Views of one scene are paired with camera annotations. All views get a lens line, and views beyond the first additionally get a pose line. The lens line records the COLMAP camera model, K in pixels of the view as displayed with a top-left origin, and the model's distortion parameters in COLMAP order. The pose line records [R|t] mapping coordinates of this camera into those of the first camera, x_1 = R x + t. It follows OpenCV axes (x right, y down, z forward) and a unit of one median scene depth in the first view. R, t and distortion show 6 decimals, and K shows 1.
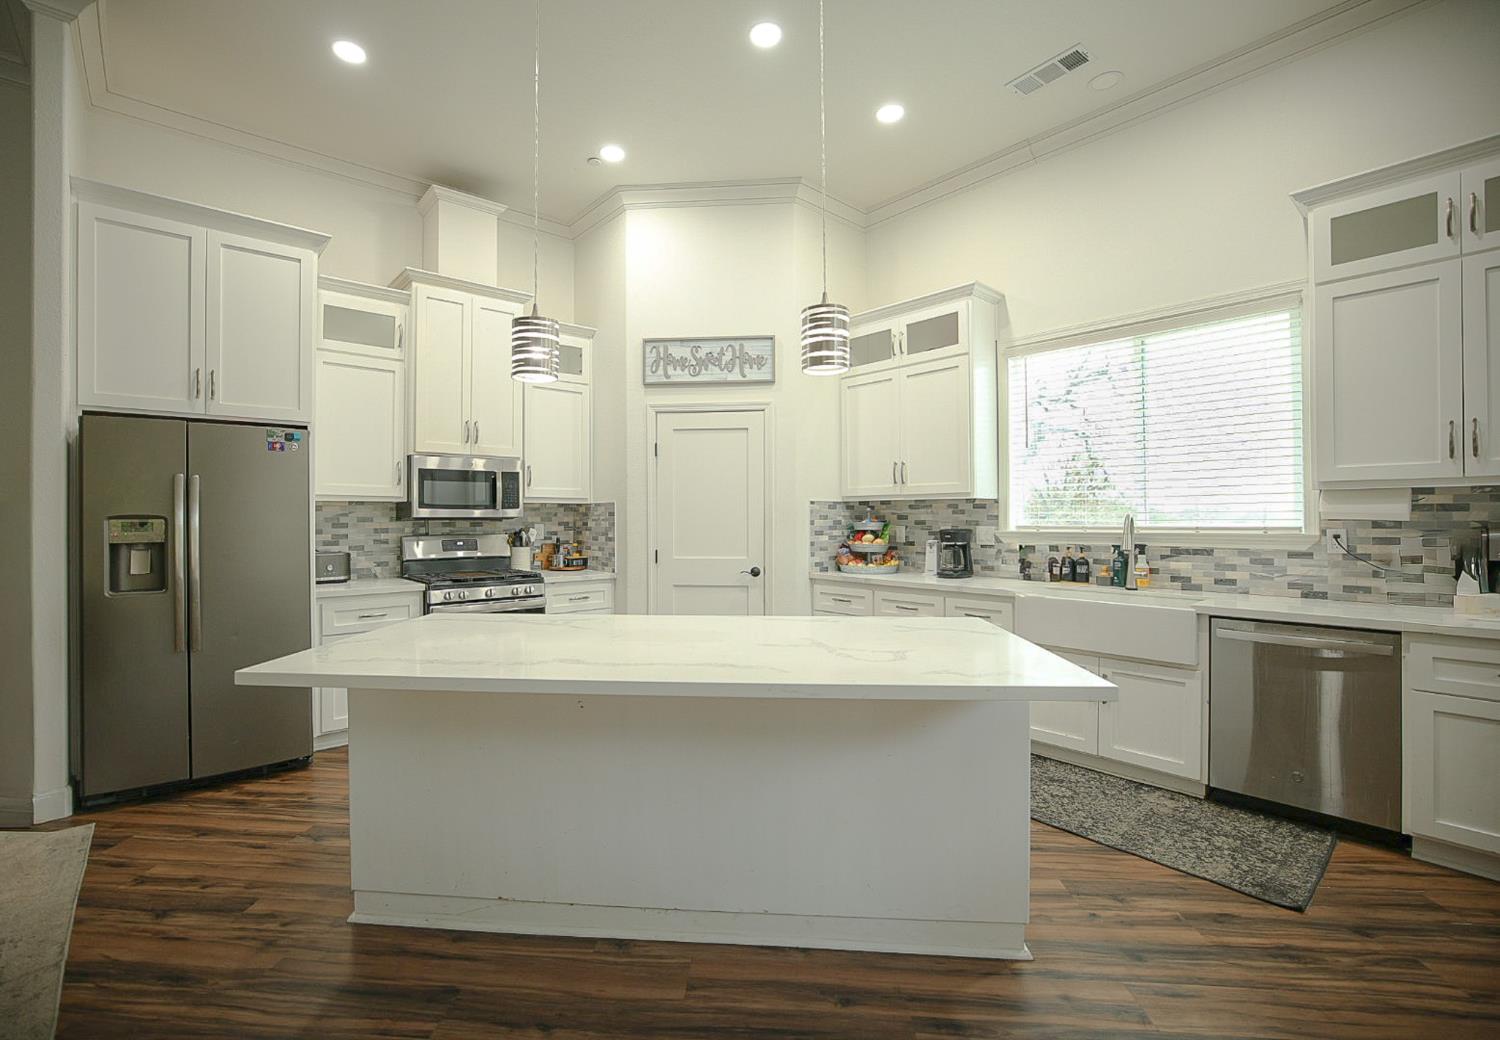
lens RADIAL K [[660.7, 0, 711.5], [0, 660.7, 521.2], [0, 0, 1]] dist [-0.042737, 0.013504]
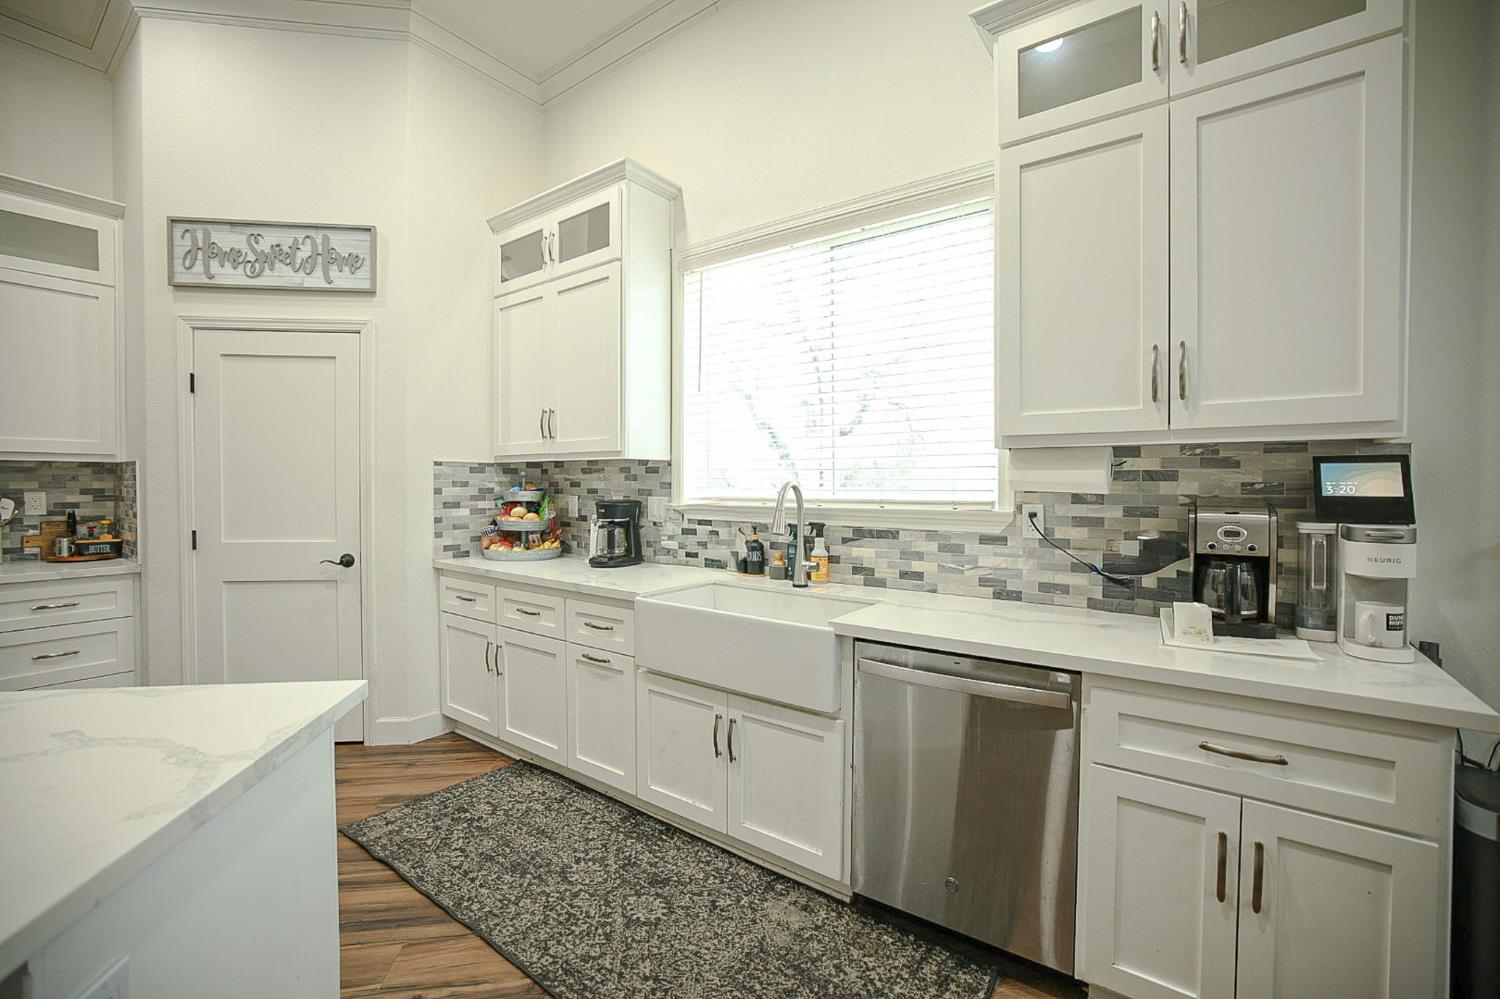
lens RADIAL K [[623.1, 0, 750.0], [0, 623.1, 499.5], [0, 0, 1]] dist [-0.057439, 0.025888]
pose [[0.973375, -0.001346, 0.229213, 0.363259], [-0.003738, 0.999757, 0.021743, -0.005240], [-0.229187, -0.022021, 0.973133, 0.286991]]
